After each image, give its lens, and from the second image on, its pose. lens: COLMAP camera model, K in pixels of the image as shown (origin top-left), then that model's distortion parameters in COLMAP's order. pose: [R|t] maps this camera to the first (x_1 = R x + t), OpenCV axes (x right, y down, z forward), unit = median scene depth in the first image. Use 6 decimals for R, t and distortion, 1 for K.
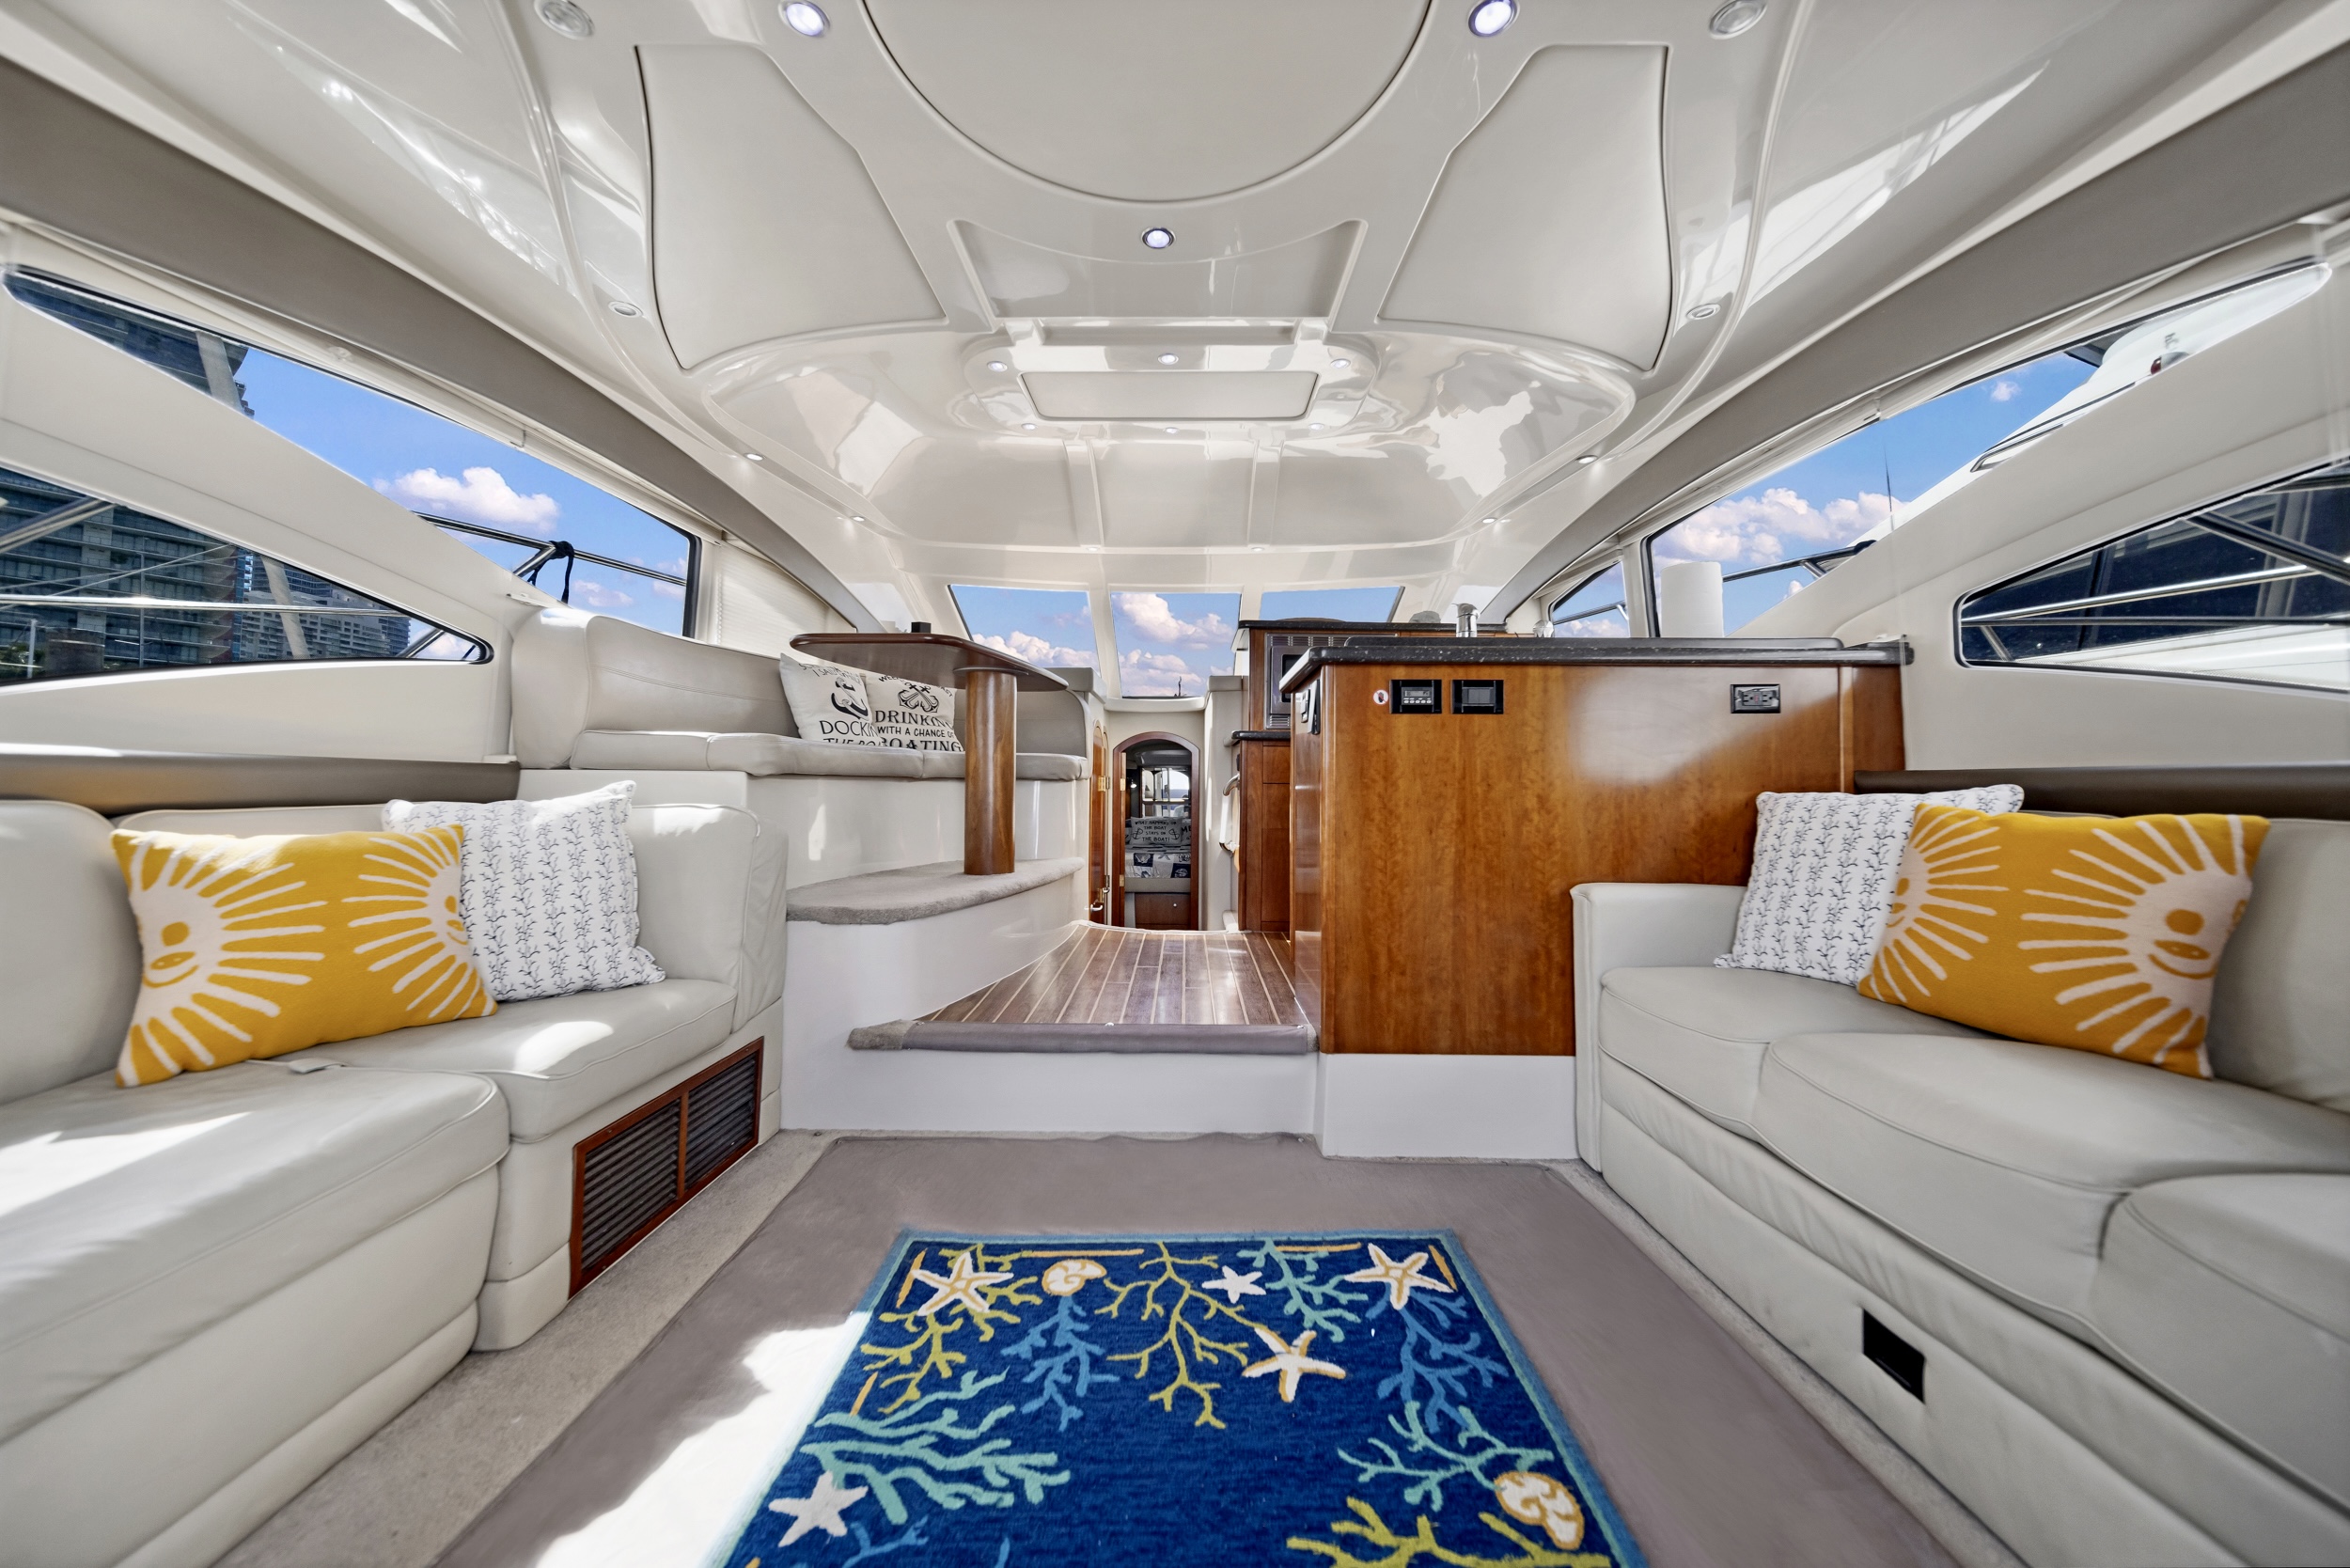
lens RADIAL K [[782.8, 0, 1175.0], [0, 782.8, 784.0], [0, 0, 1]] dist [0.011548, -0.007589]
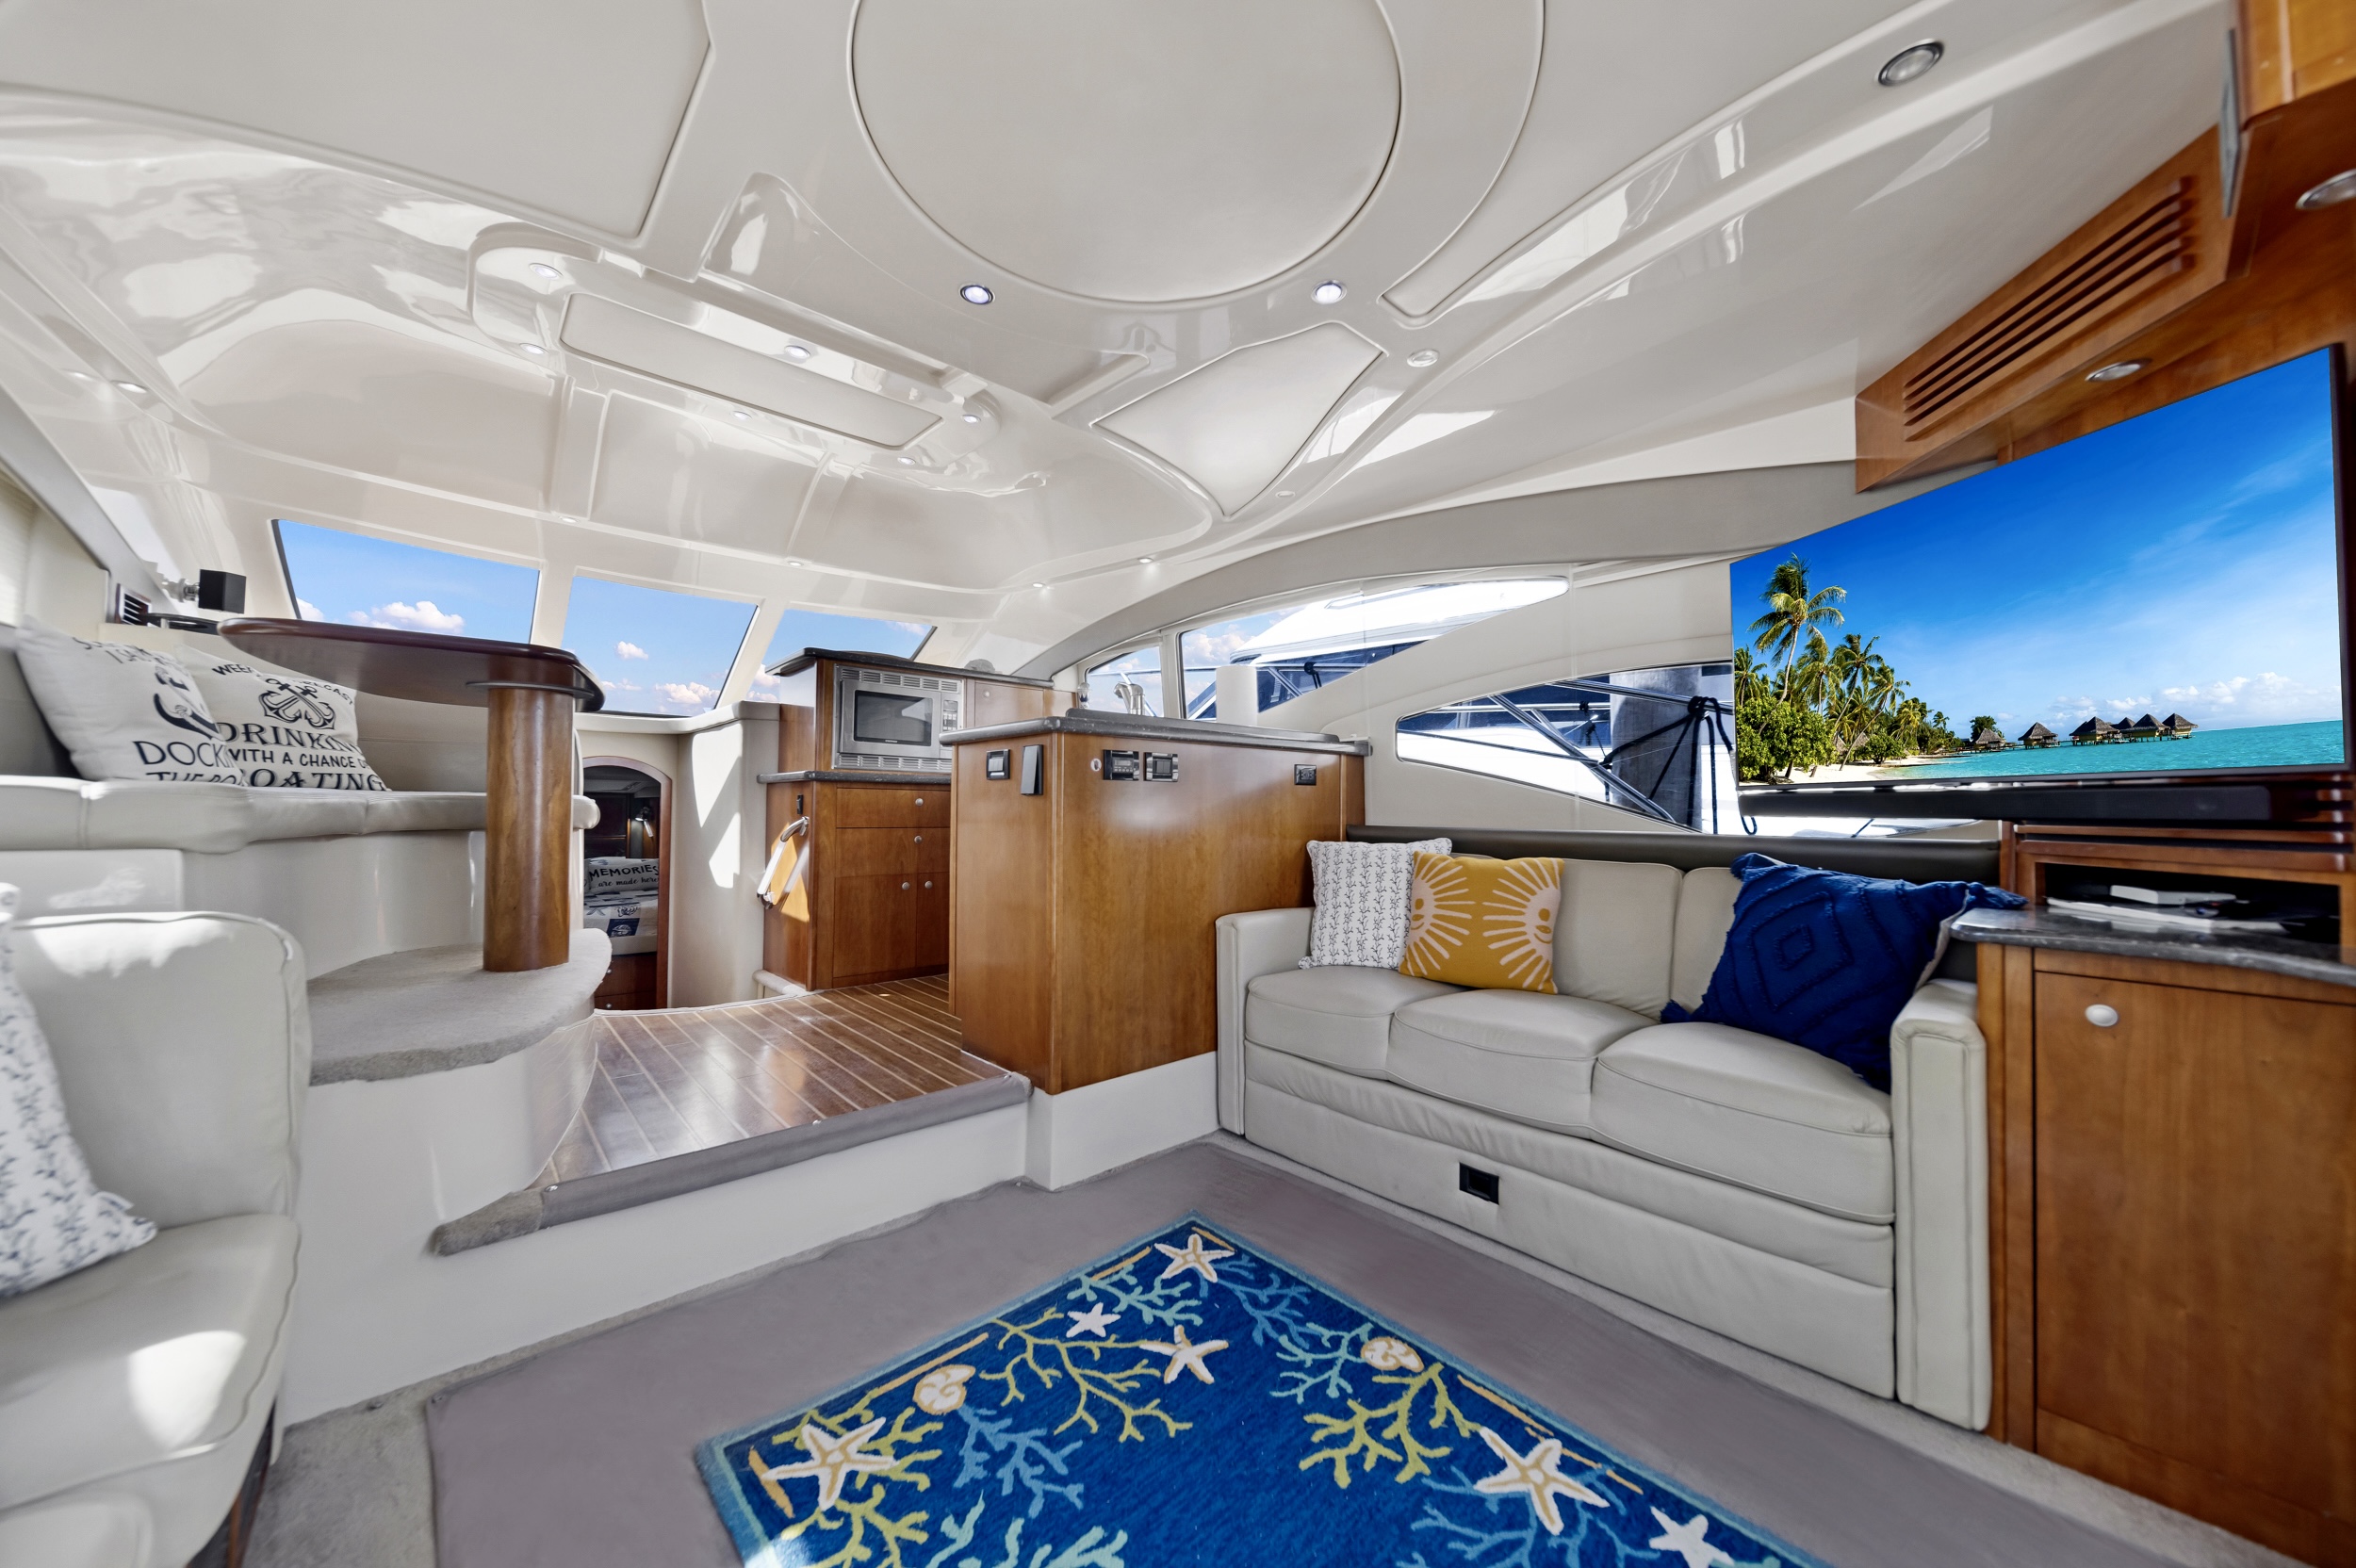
lens RADIAL K [[809.0, 0, 1138.5], [0, 809.0, 806.6], [0, 0, 1]] dist [0.000270, -0.000100]
pose [[0.752366, -0.001401, 0.658744, -0.620324], [-0.001689, 0.999990, 0.004055, -0.077290], [-0.658743, -0.004164, 0.752356, 0.126981]]
